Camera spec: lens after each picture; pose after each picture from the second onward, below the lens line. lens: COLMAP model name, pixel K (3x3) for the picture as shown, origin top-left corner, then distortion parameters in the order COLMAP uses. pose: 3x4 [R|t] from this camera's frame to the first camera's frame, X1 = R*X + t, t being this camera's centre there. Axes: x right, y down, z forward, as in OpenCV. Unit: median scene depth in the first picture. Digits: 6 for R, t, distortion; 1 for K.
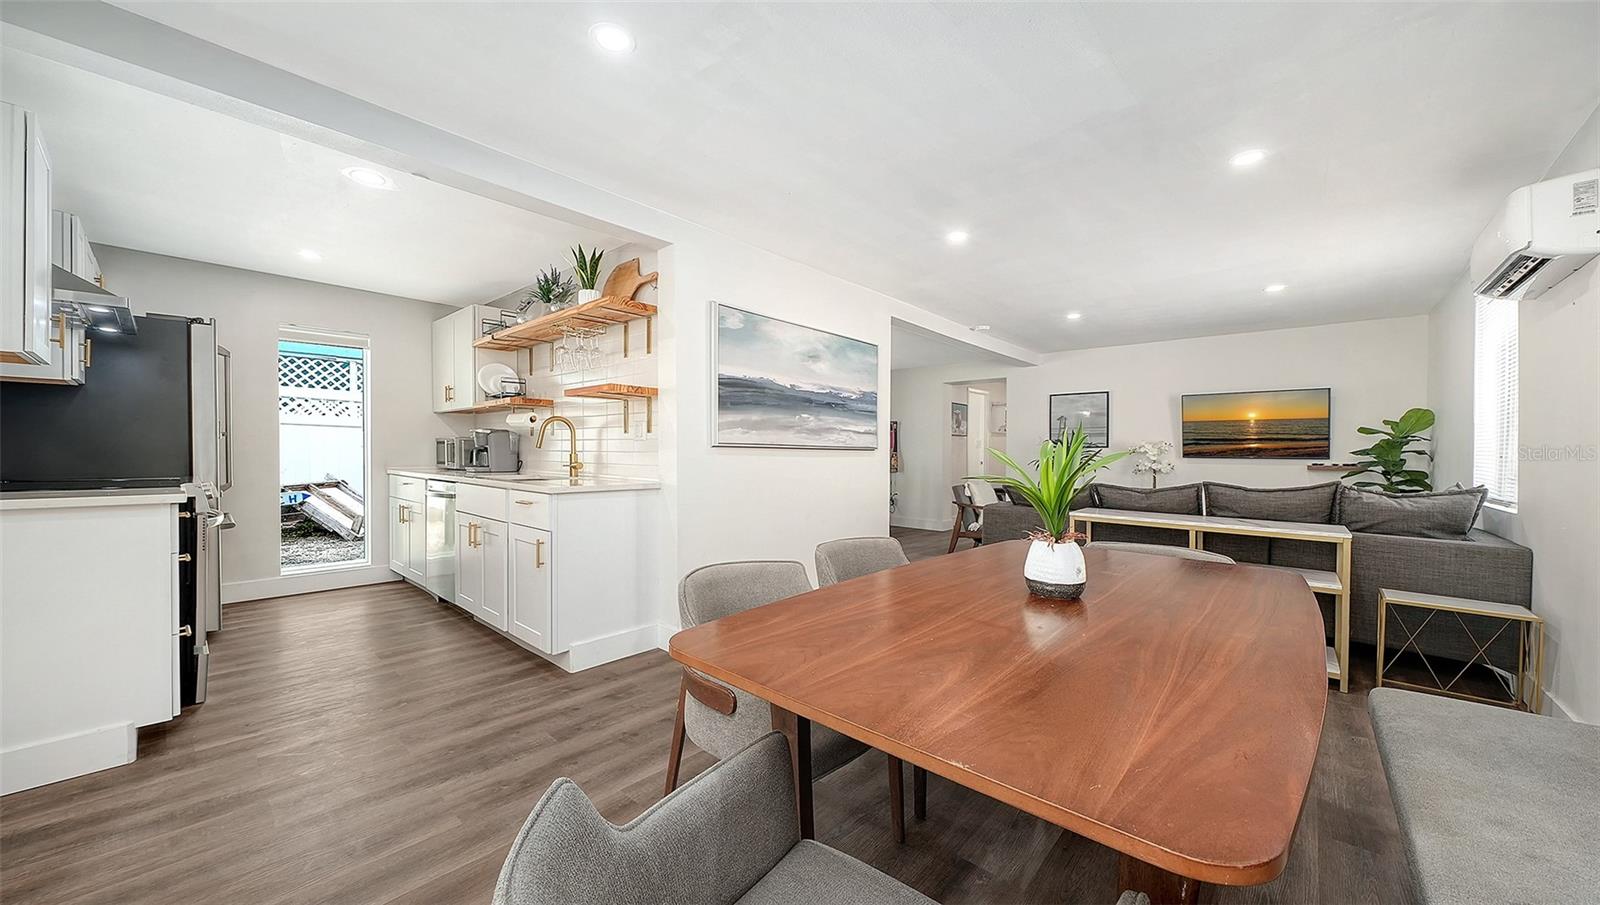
lens RADIAL K [[563.4, 0, 802.1], [0, 563.4, 461.0], [0, 0, 1]] dist [0.008231, -0.003905]
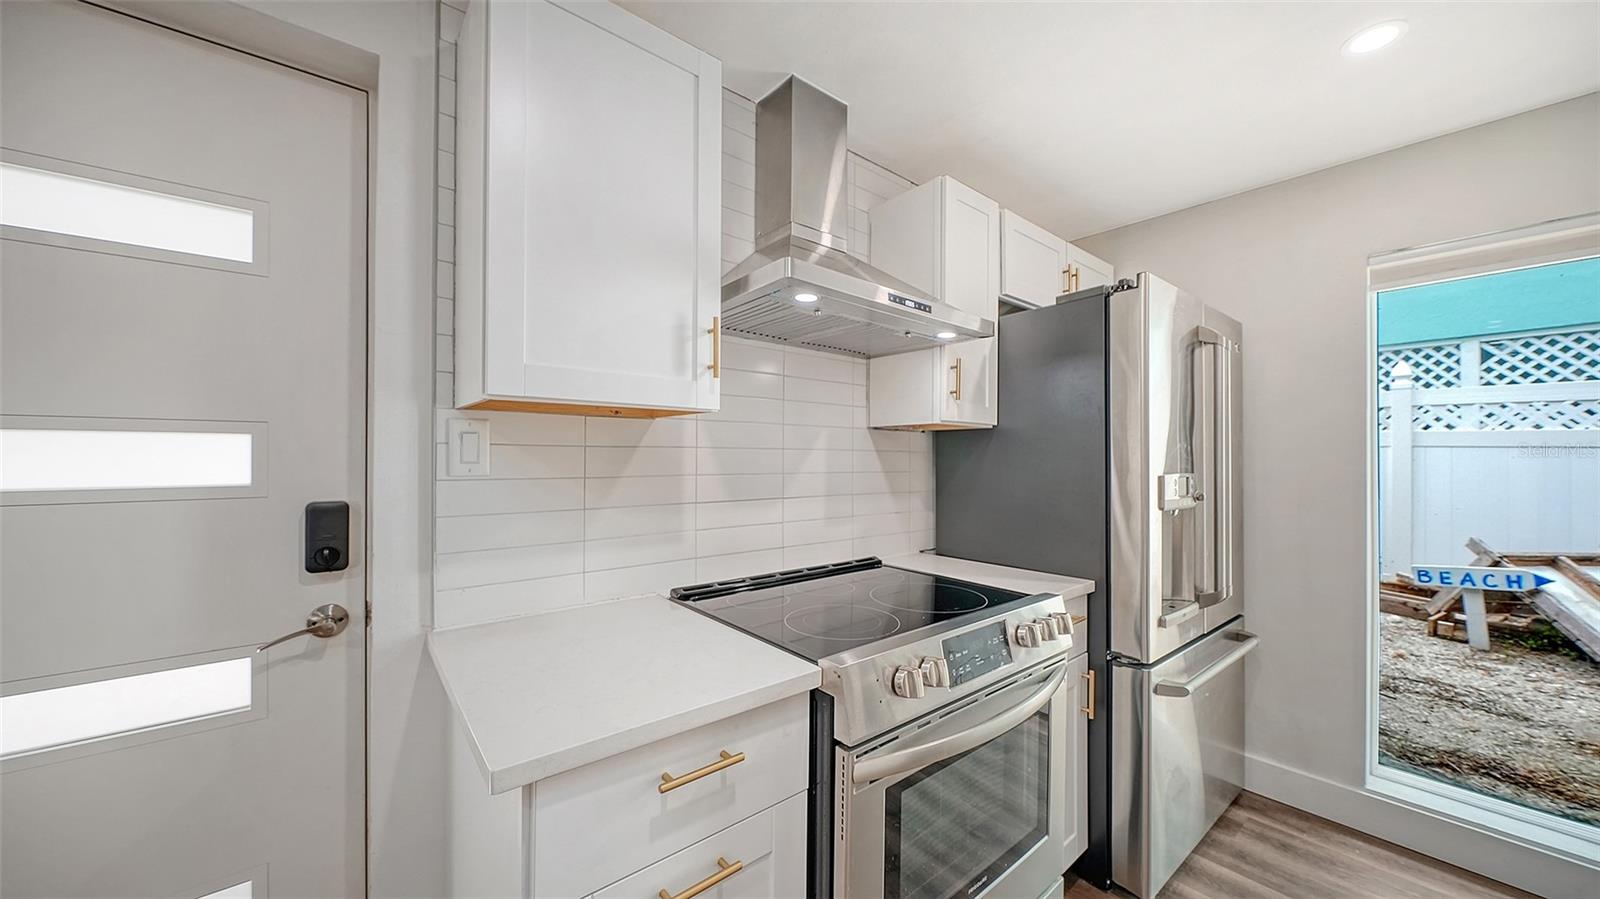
lens RADIAL K [[563.2, 0, 801.4], [0, 563.2, 456.5], [0, 0, 1]] dist [-0.003365, -0.000391]
pose [[-0.143187, -0.010767, -0.989637, -0.340228], [-0.021719, 0.999734, -0.007735, -0.053776], [0.989457, 0.020386, -0.143382, 0.521872]]
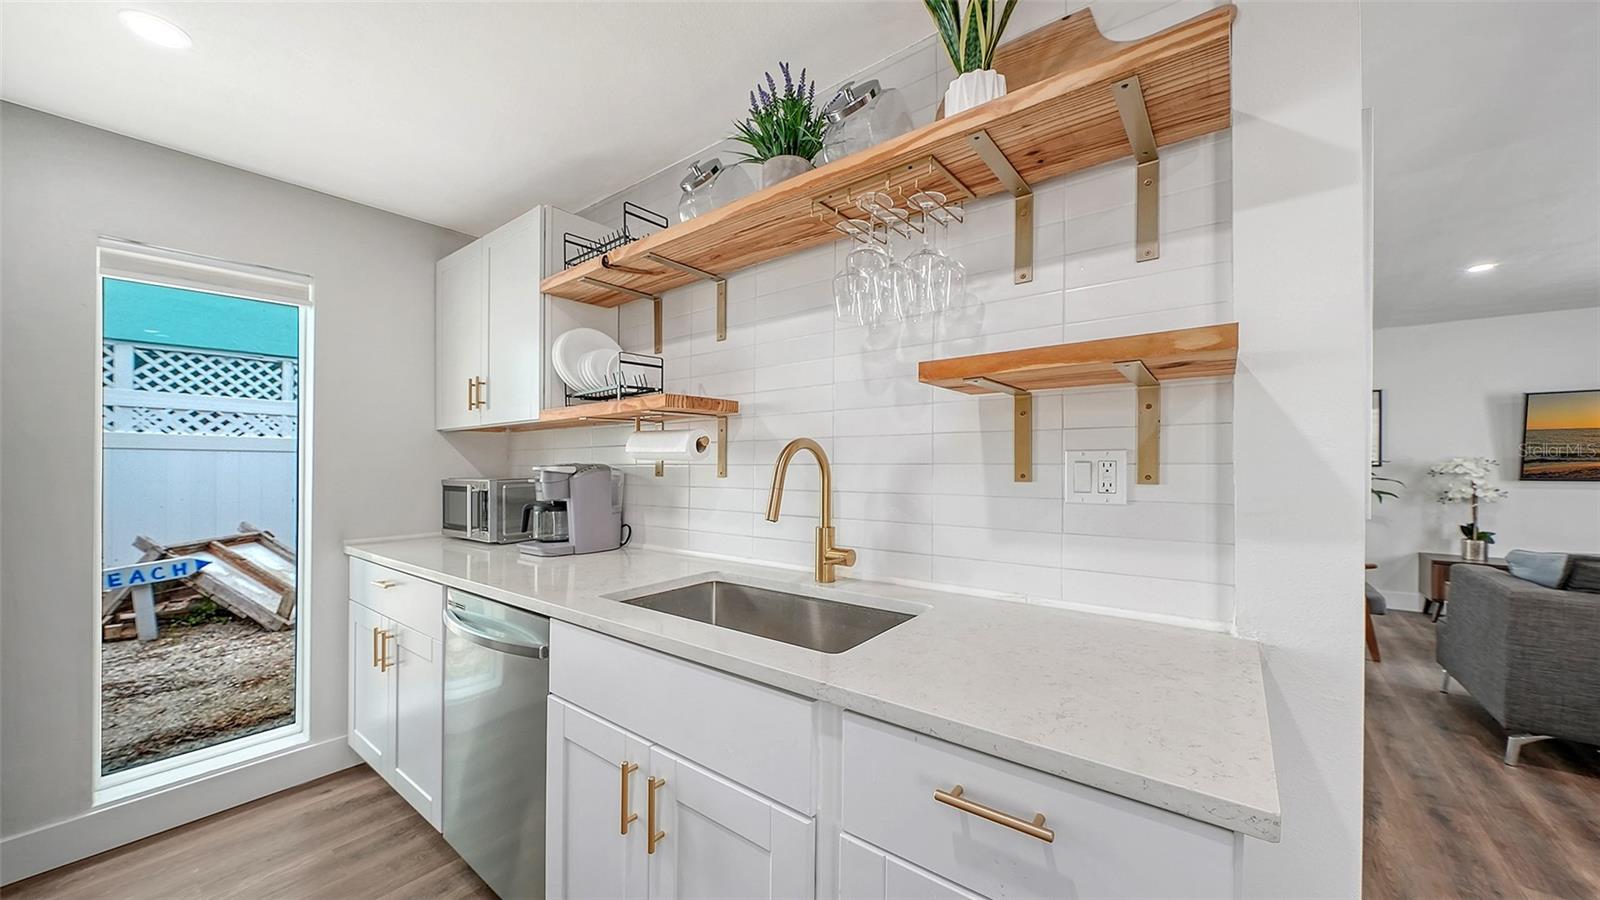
lens RADIAL K [[562.3, 0, 804.8], [0, 562.3, 452.0], [0, 0, 1]] dist [-0.001170, -0.000135]
pose [[0.997437, -0.014956, 0.069969, -0.348178], [0.017384, 0.999263, -0.034212, -0.041830], [-0.069406, 0.035340, 0.996962, 0.455613]]
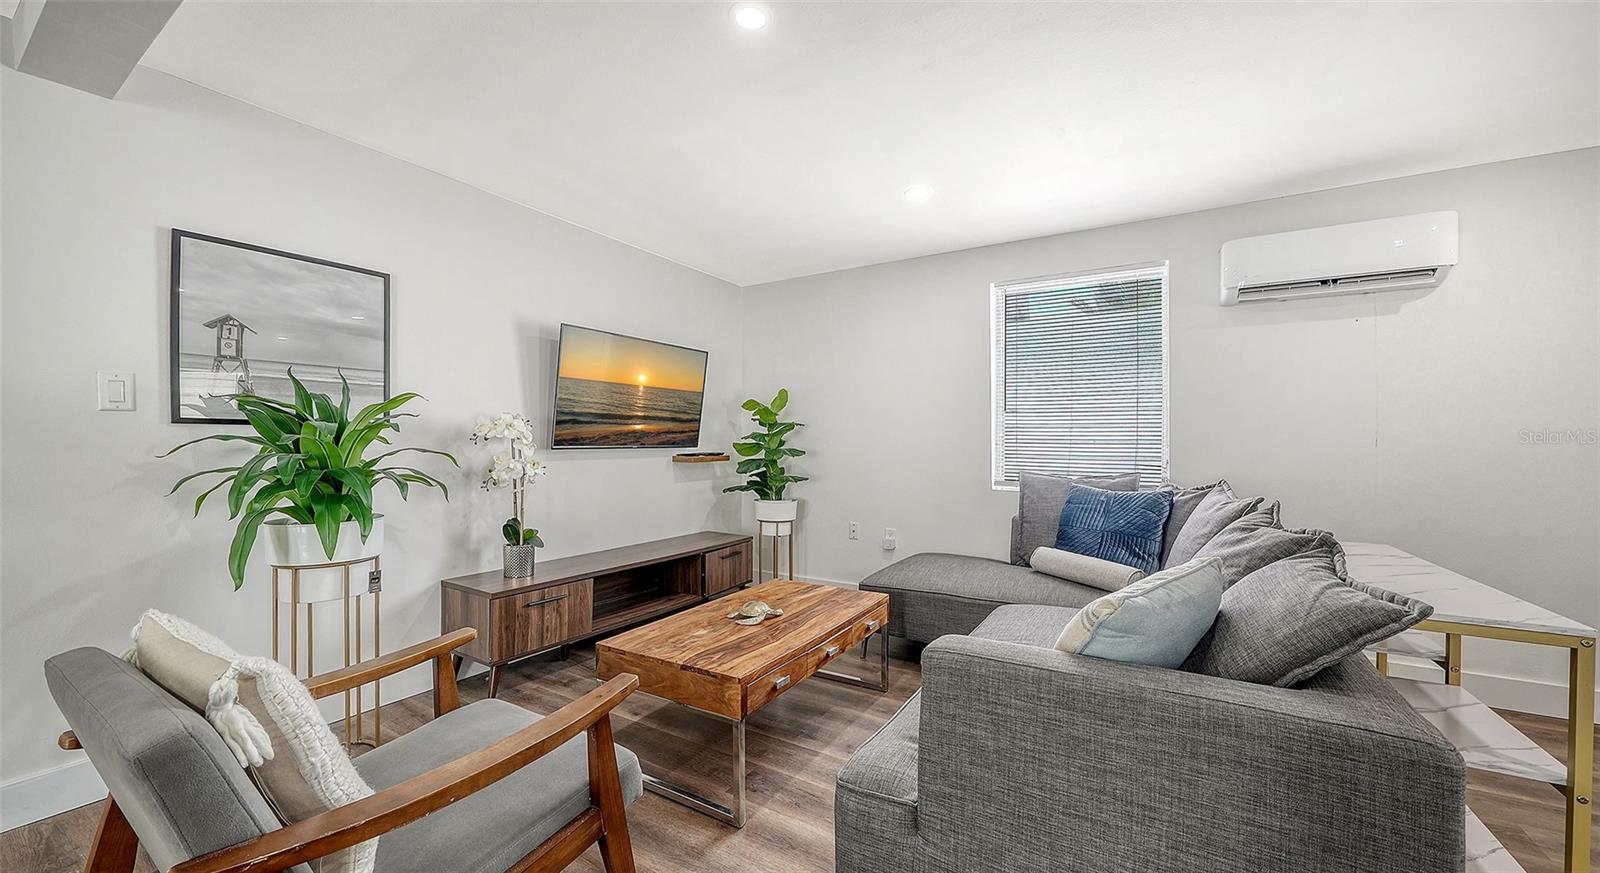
lens RADIAL K [[579.5, 0, 810.2], [0, 579.5, 441.4], [0, 0, 1]] dist [-0.033545, -0.000056]
pose [[-0.195873, -0.010255, 0.980576, 0.169054], [0.010503, 0.999866, 0.012555, -0.021025], [-0.980573, 0.012758, -0.195739, 1.117637]]
